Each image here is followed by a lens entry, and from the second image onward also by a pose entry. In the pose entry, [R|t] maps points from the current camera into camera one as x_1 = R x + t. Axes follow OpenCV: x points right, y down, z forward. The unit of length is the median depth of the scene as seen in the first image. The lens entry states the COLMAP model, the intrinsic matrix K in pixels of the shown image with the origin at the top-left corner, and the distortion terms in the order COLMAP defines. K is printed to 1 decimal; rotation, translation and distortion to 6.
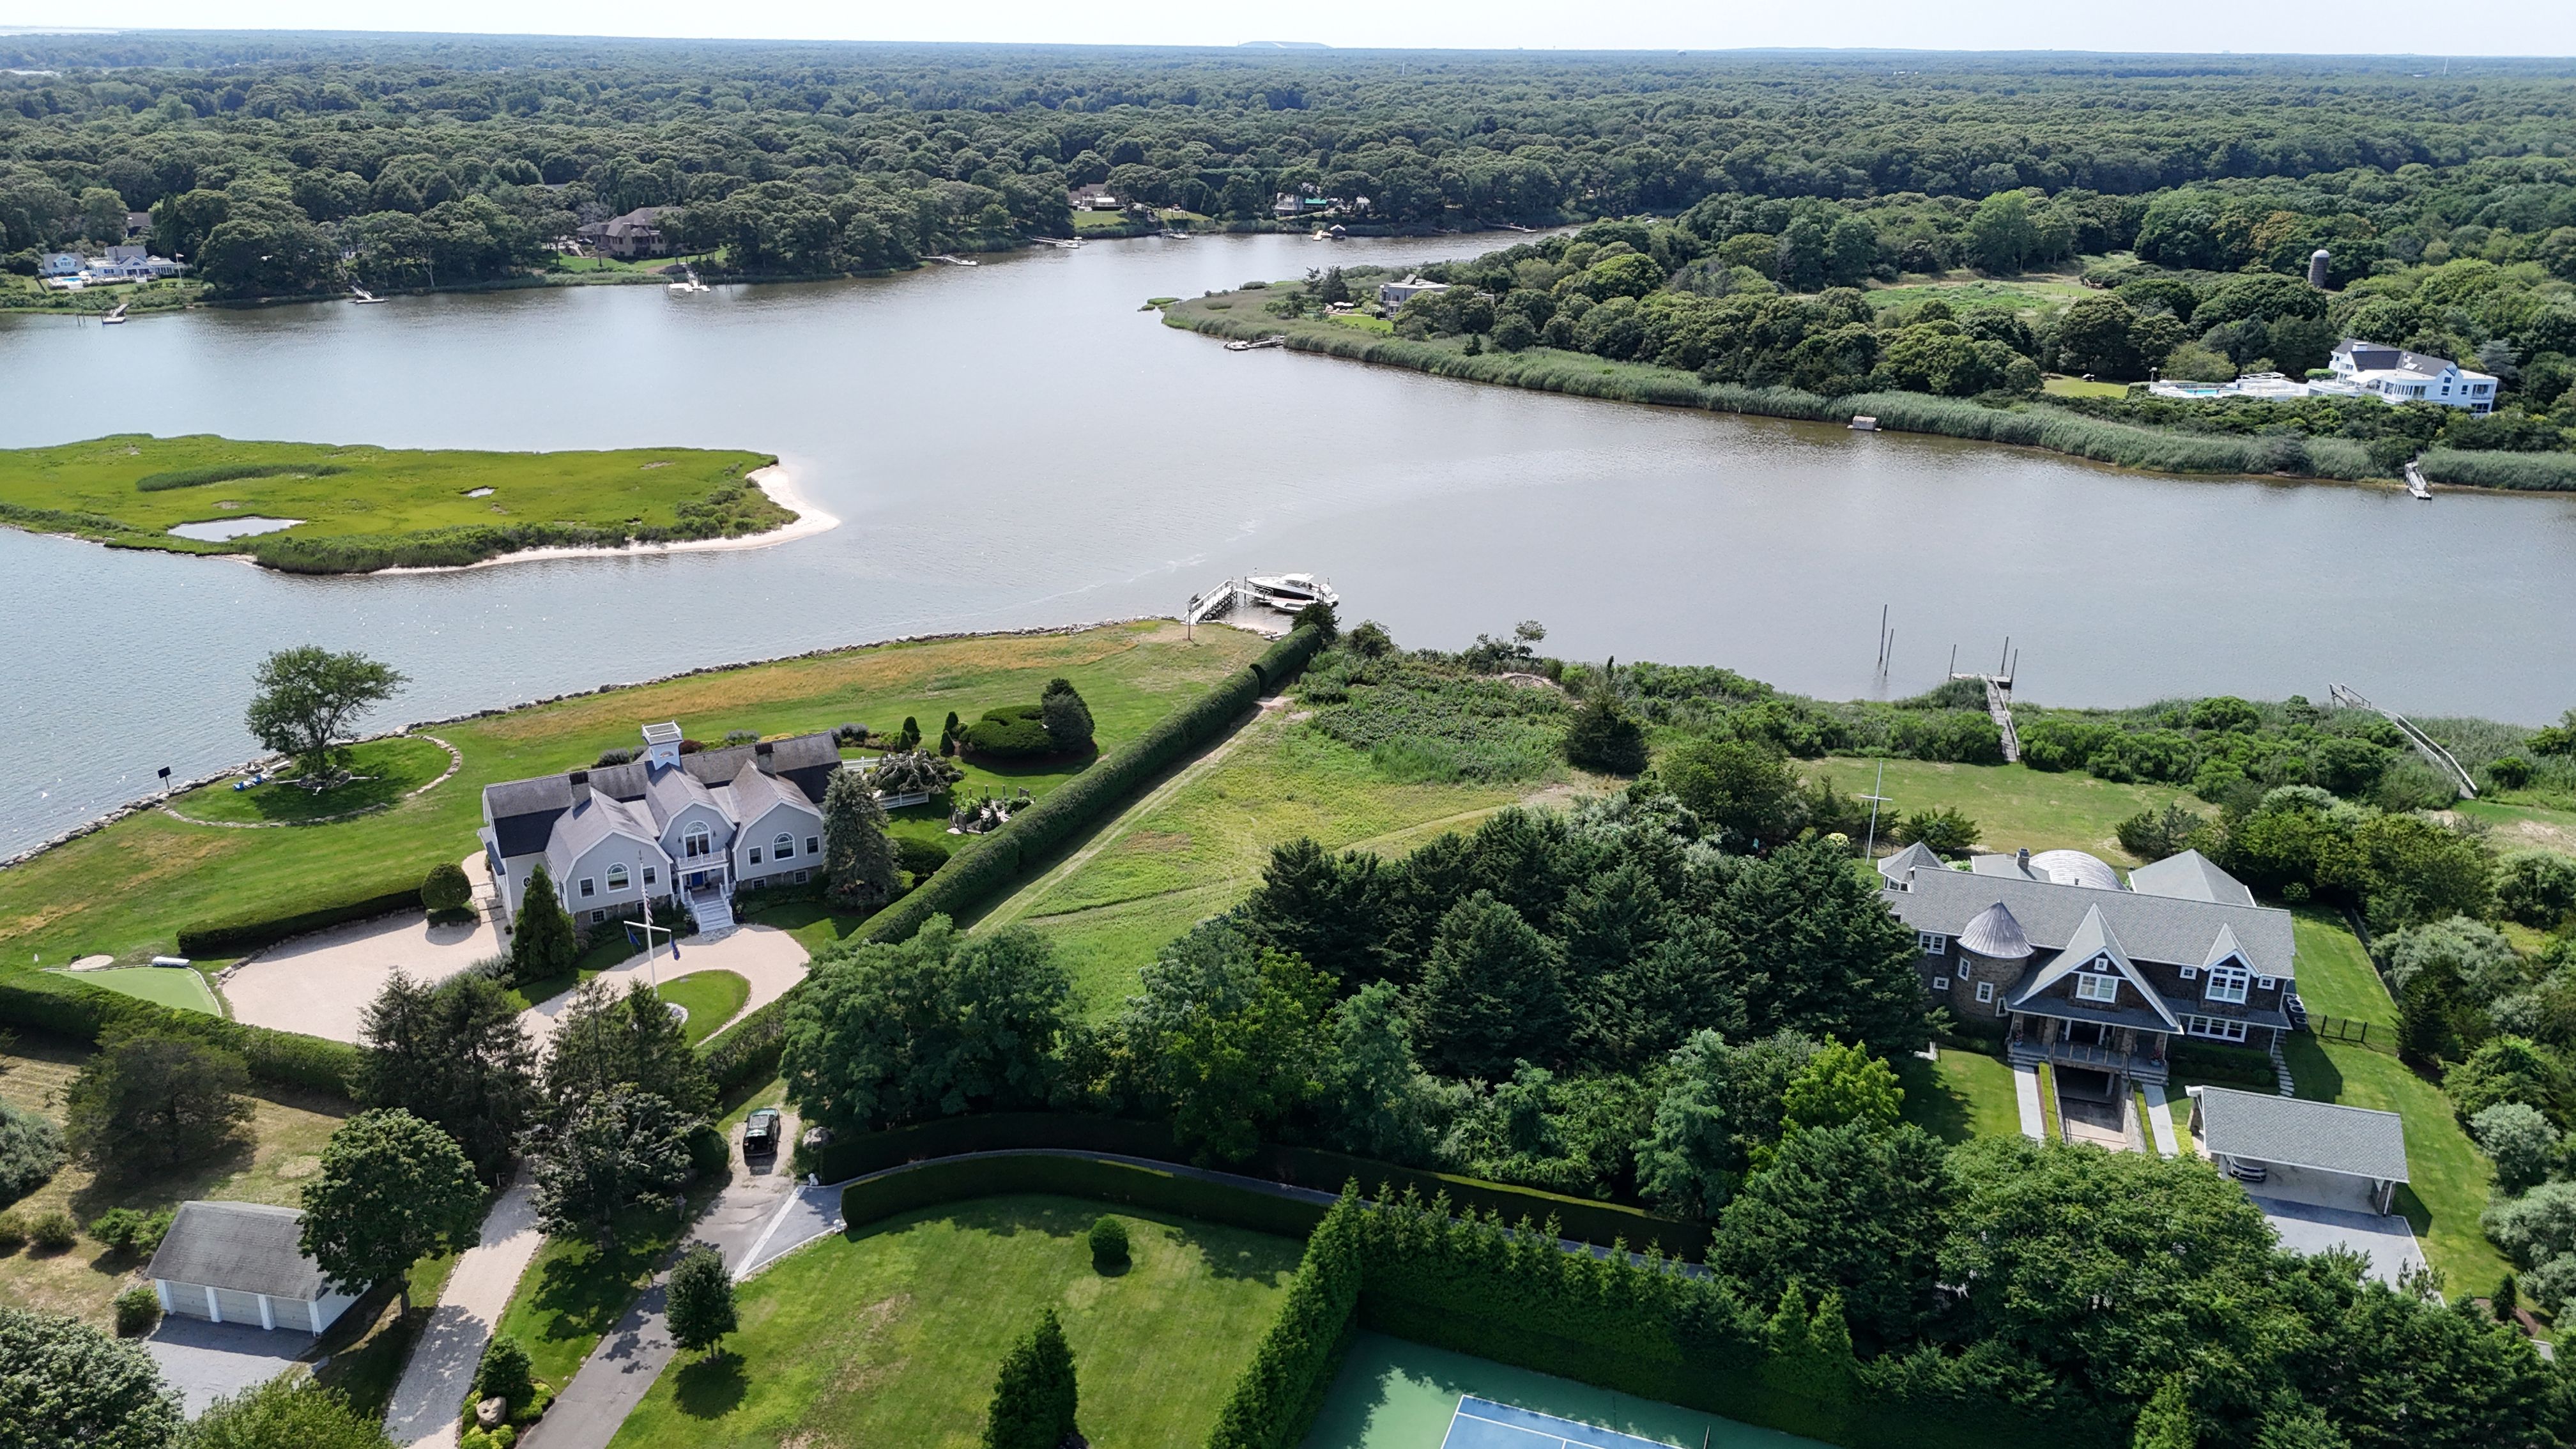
lens RADIAL K [[1893.3, 0, 1285.9], [0, 1893.3, 736.6], [0, 0, 1]] dist [0.067680, -0.059478]
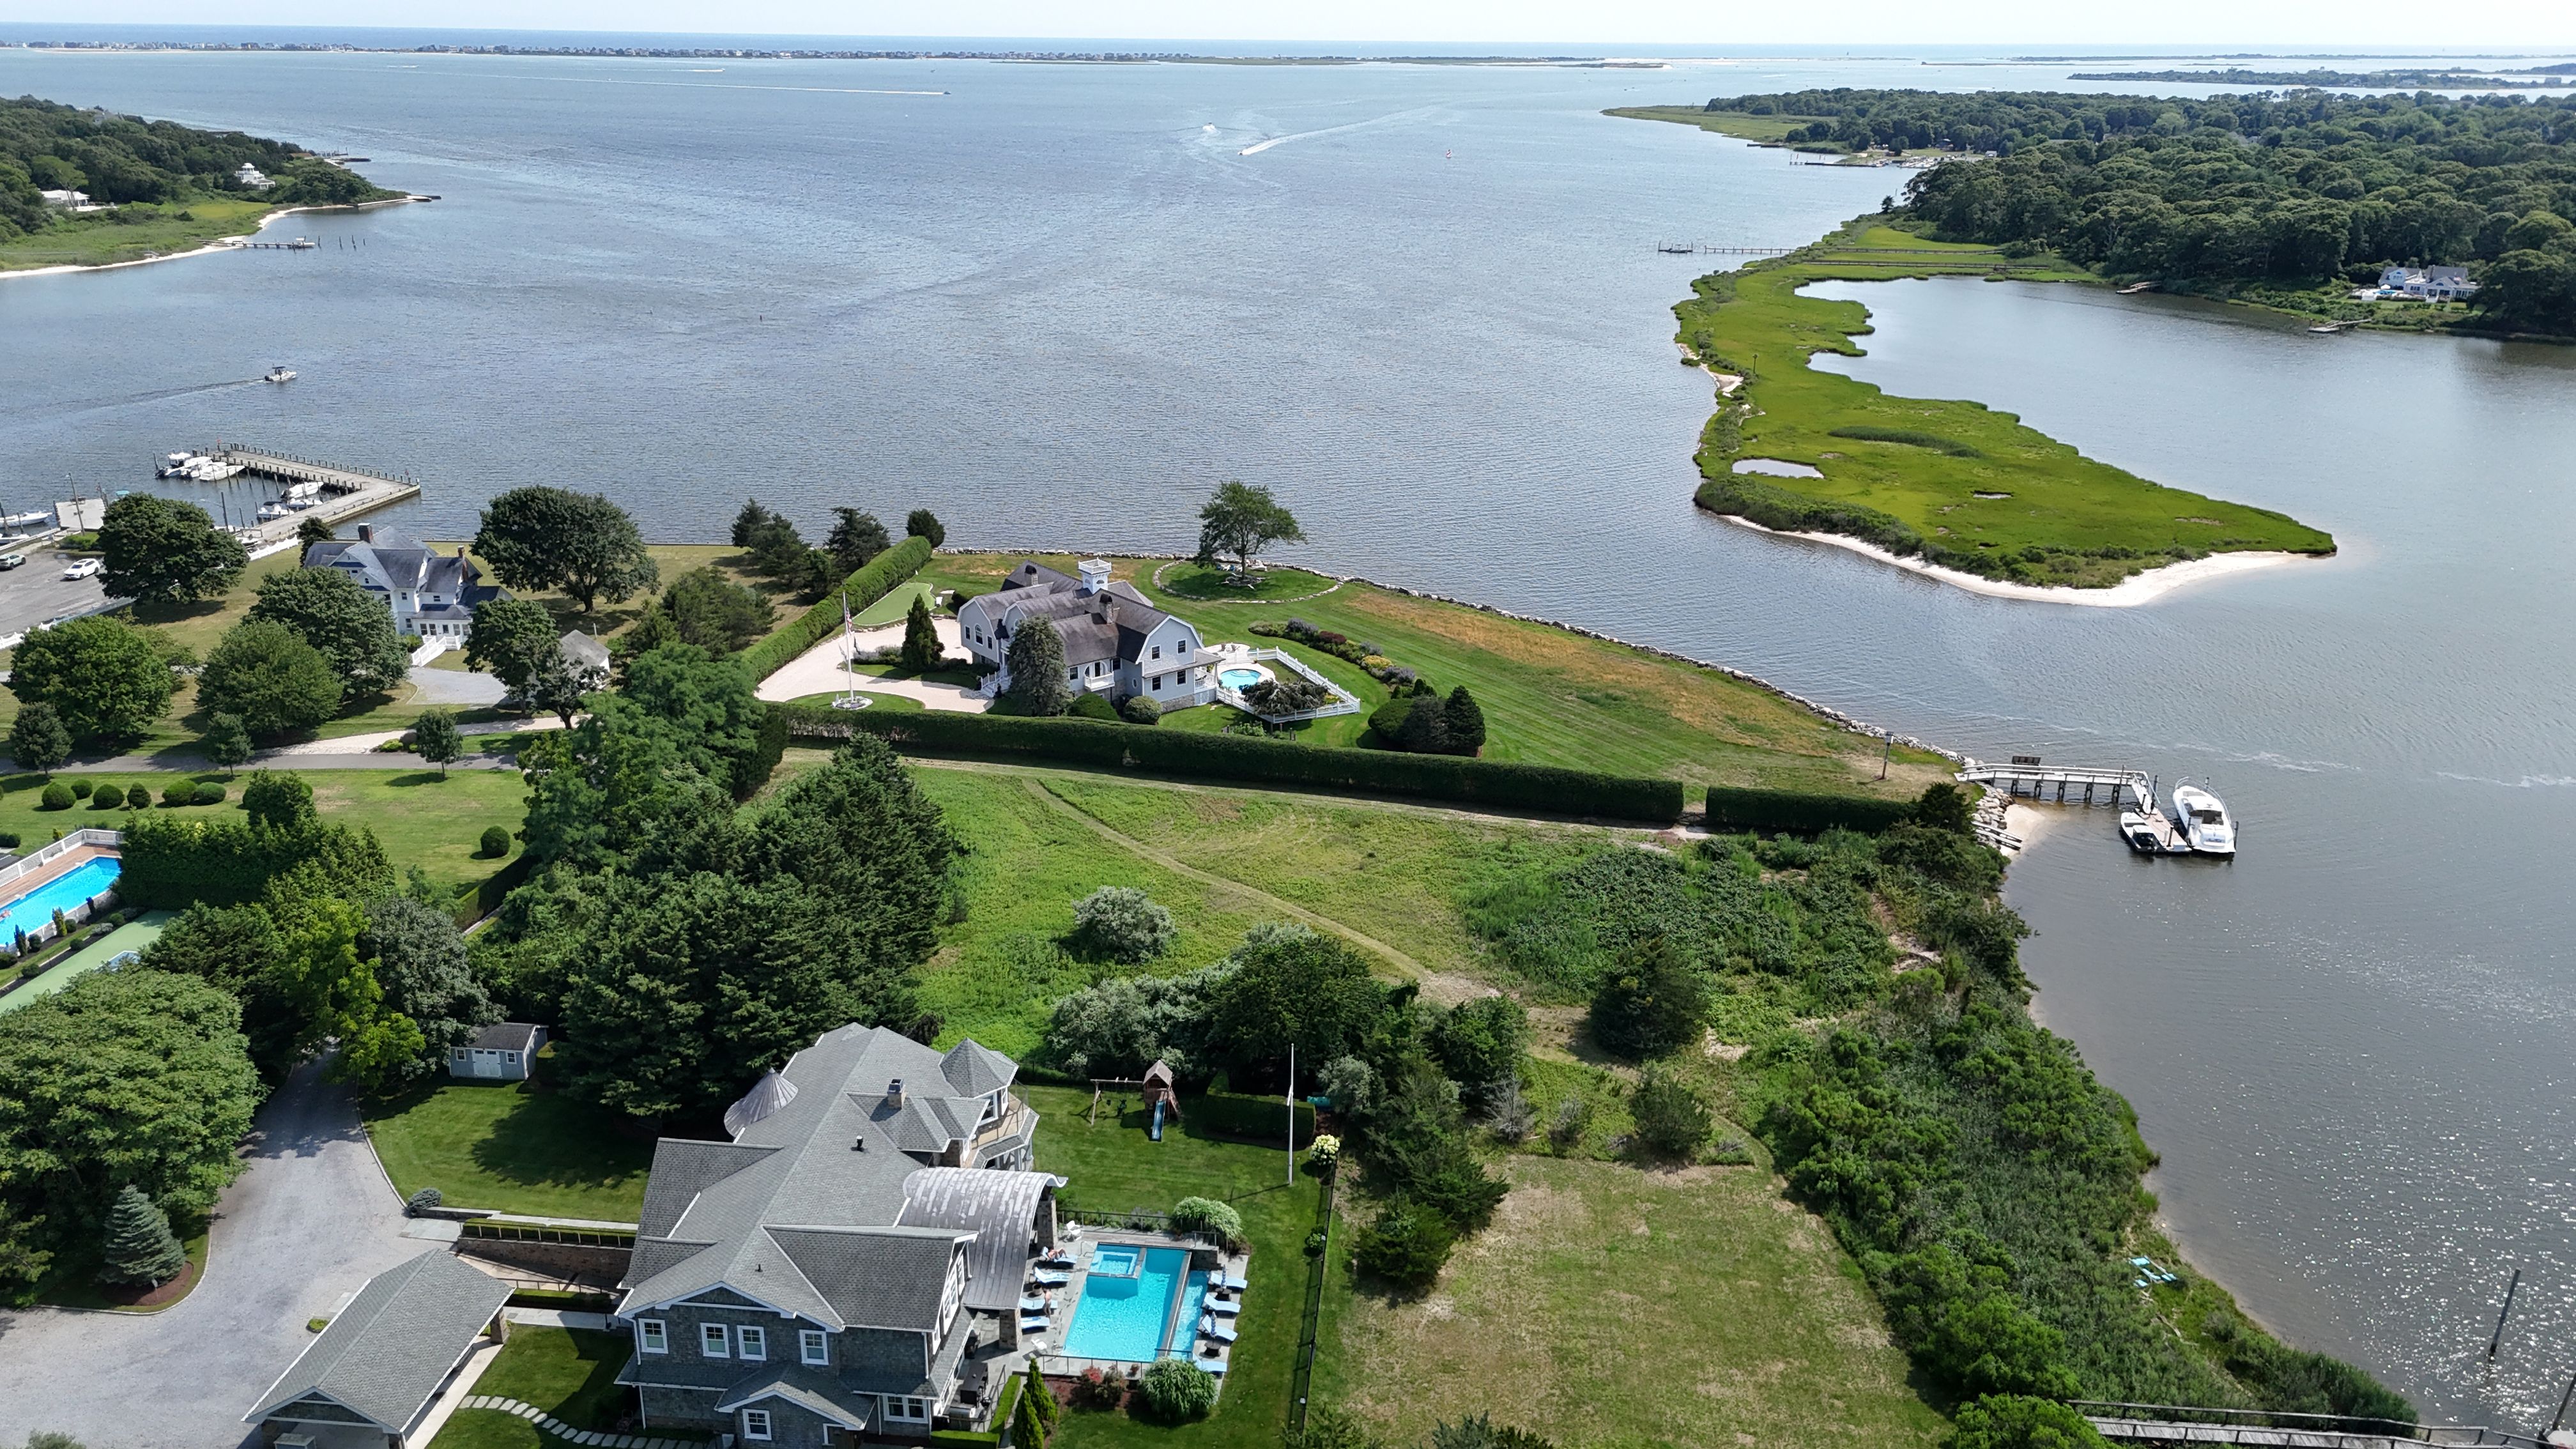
lens RADIAL K [[1893.3, 0, 1285.7], [0, 1893.3, 728.5], [0, 0, 1]] dist [0.067680, -0.059478]
pose [[0.175486, 0.325011, -0.929286, 0.374659], [-0.342102, 0.905242, 0.252000, -0.108770], [0.923131, 0.273688, 0.270044, 0.315681]]
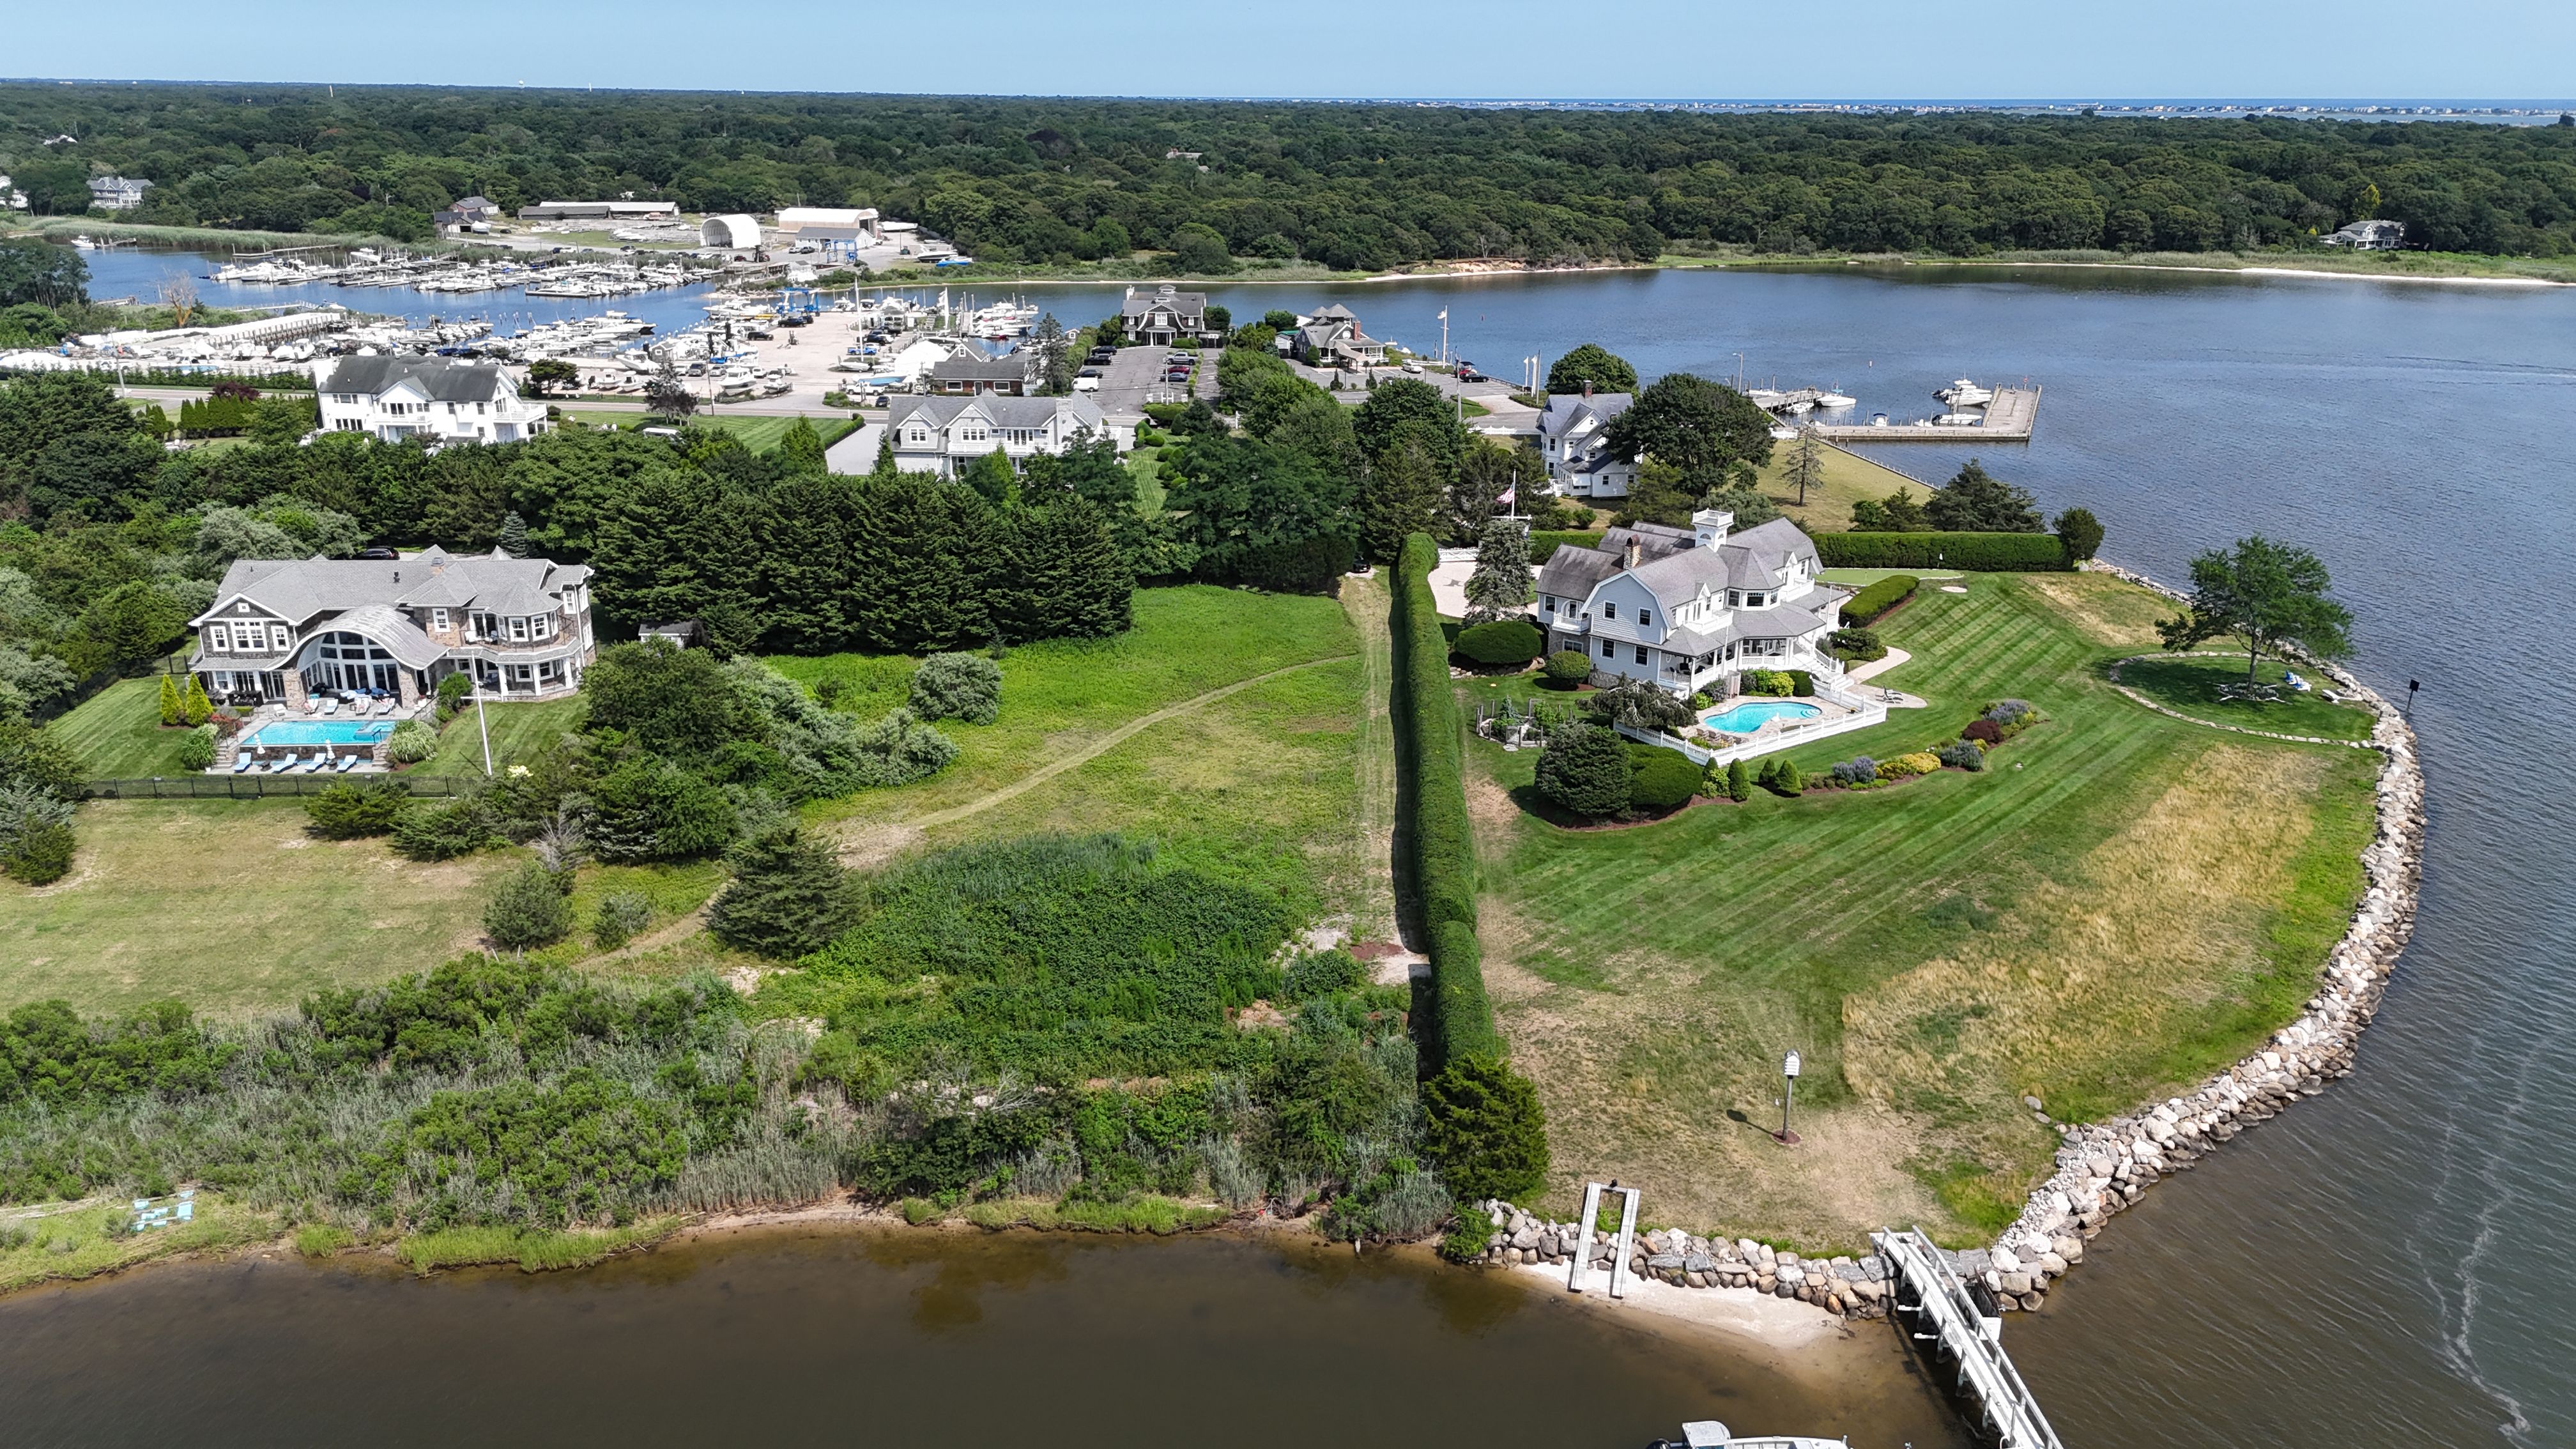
lens RADIAL K [[1893.3, 0, 1285.2], [0, 1893.3, 721.3], [0, 0, 1]] dist [0.067680, -0.059478]
pose [[-0.943195, 0.084712, -0.321258, 0.101097], [-0.132188, 0.791435, 0.596789, -0.205482], [0.304810, 0.605355, -0.735280, 0.705149]]
